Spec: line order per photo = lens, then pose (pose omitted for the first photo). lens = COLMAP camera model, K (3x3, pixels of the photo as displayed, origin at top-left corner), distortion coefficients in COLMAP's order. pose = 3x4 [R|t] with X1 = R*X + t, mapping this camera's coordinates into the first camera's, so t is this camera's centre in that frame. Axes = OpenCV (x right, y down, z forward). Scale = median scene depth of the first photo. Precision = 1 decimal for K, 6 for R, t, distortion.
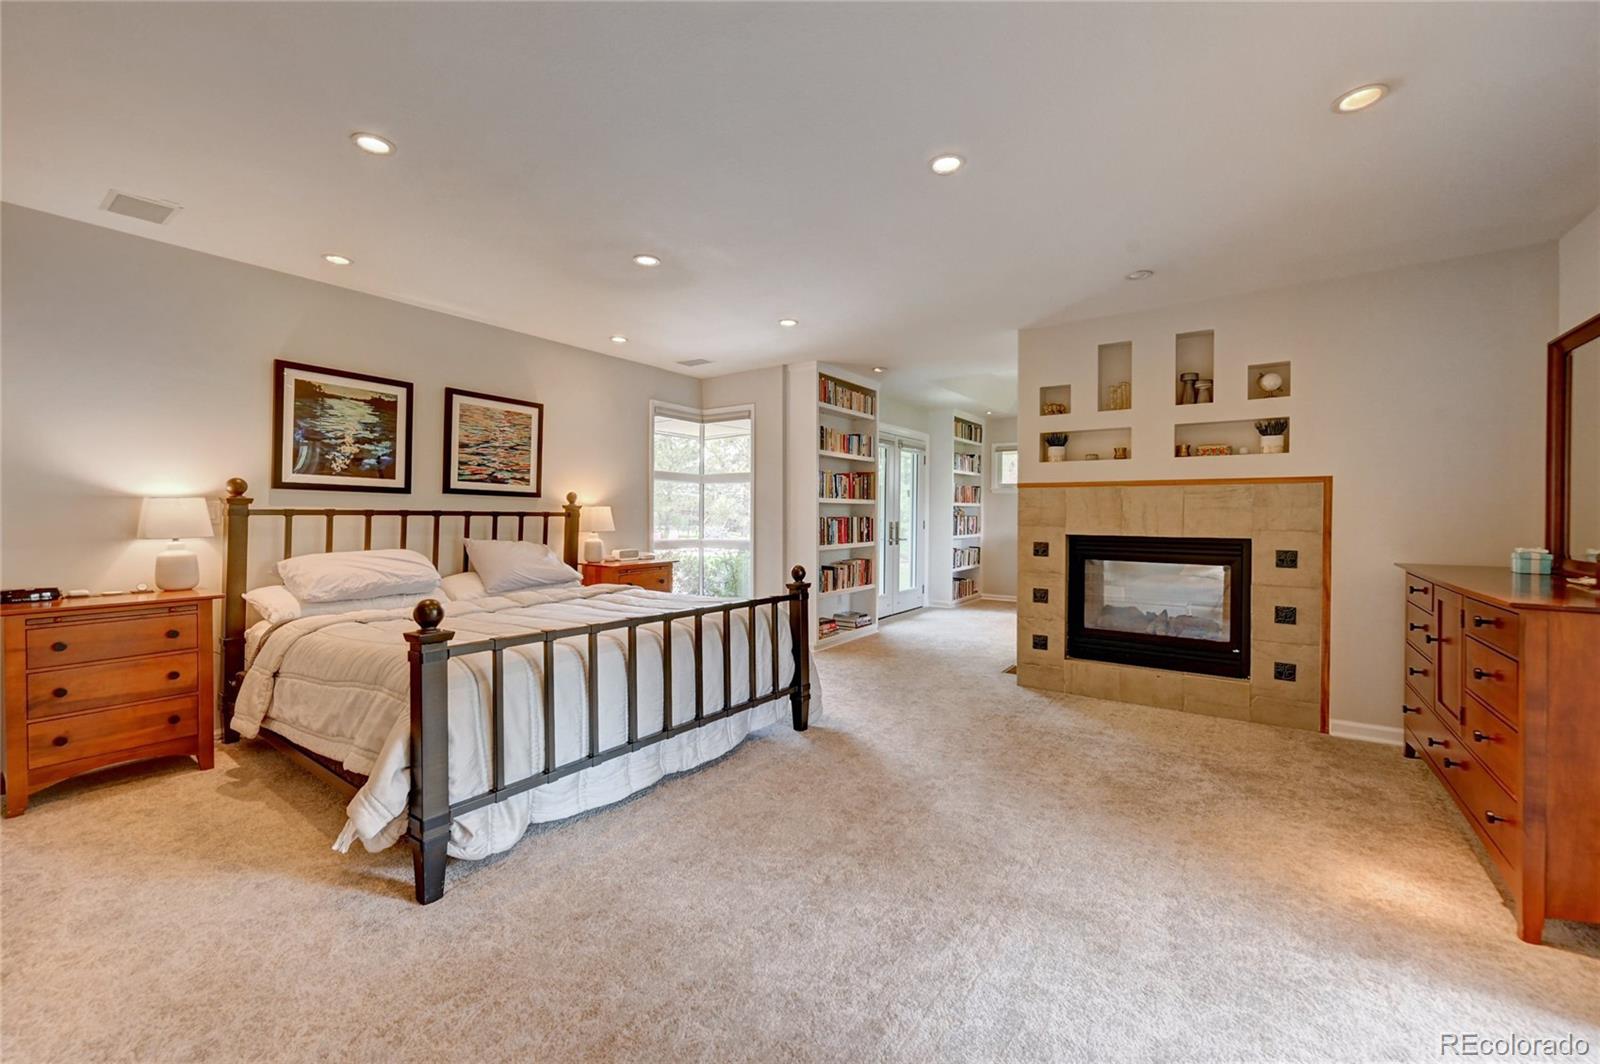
lens RADIAL K [[639.6, 0, 800.0], [0, 639.6, 532.0], [0, 0, 1]] dist [-0.000149, -0.000085]
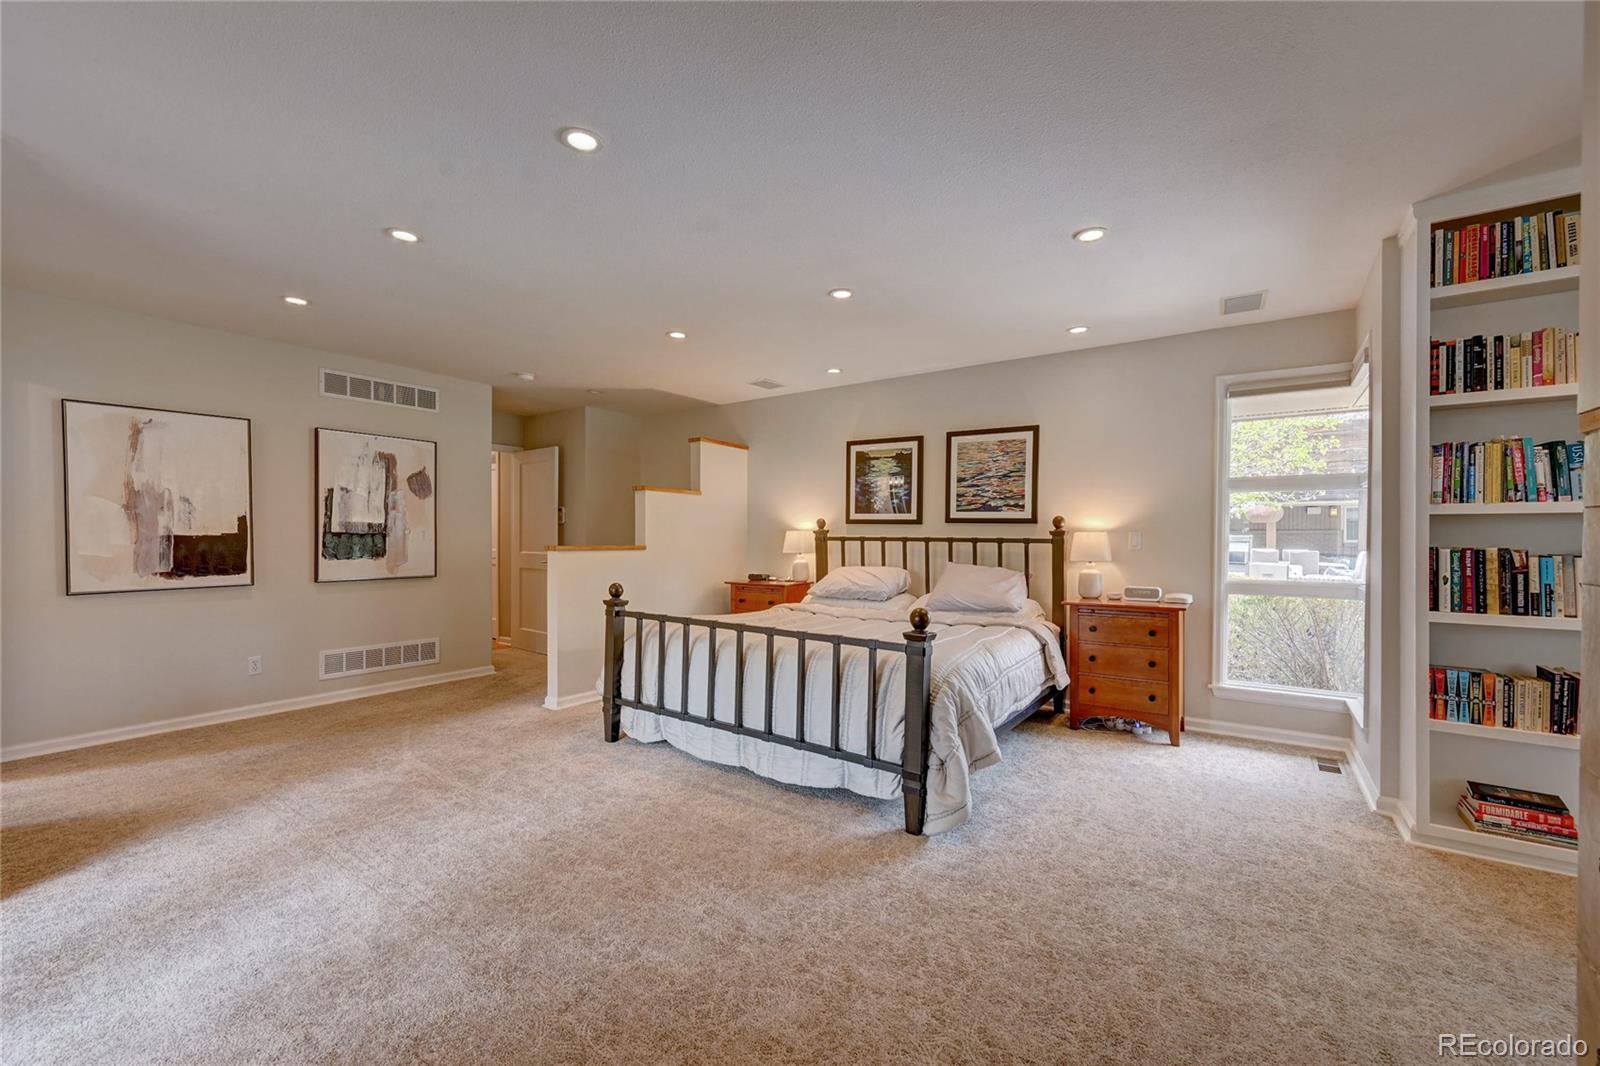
lens RADIAL K [[635.2, 0, 802.0], [0, 635.2, 560.4], [0, 0, 1]] dist [0.001296, 0.000153]
pose [[0.007736, 0.026718, -0.999613, 0.618189], [-0.034462, 0.999056, 0.026437, -0.013377], [0.999376, 0.034244, 0.008649, 0.736808]]
